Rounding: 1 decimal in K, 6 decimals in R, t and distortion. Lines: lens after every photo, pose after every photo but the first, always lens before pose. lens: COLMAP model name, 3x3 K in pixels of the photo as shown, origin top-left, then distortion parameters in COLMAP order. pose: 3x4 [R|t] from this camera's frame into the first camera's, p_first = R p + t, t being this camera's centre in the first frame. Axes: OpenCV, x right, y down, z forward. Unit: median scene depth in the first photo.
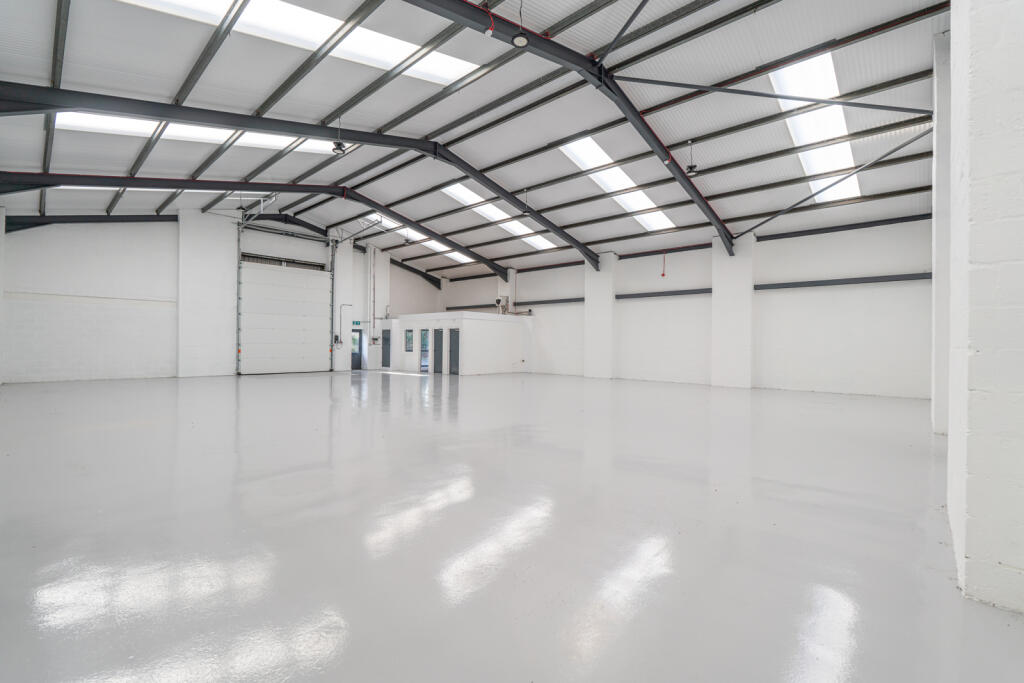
lens RADIAL K [[438.1, 0, 510.3], [0, 438.1, 339.8], [0, 0, 1]] dist [-0.017458, -0.000009]
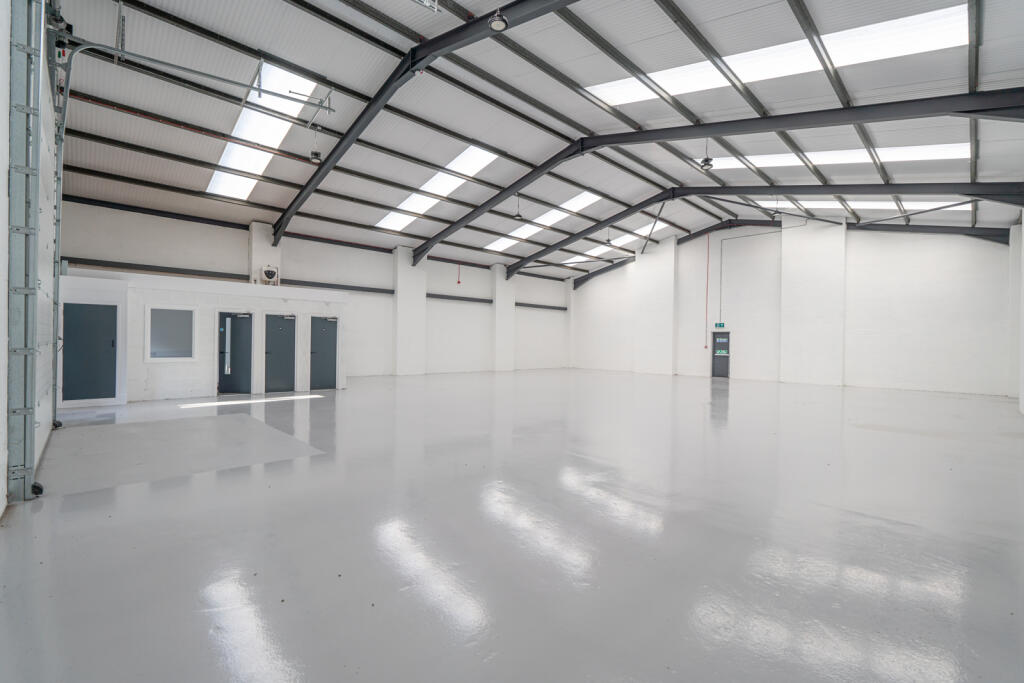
lens RADIAL K [[449.2, 0, 512.9], [0, 449.2, 343.0], [0, 0, 1]] dist [0.000176, 0.000308]
pose [[0.071072, -0.008815, 0.997432, -0.771552], [-0.021501, 0.999715, 0.010368, -0.000738], [-0.997239, -0.022183, 0.070862, 0.695334]]
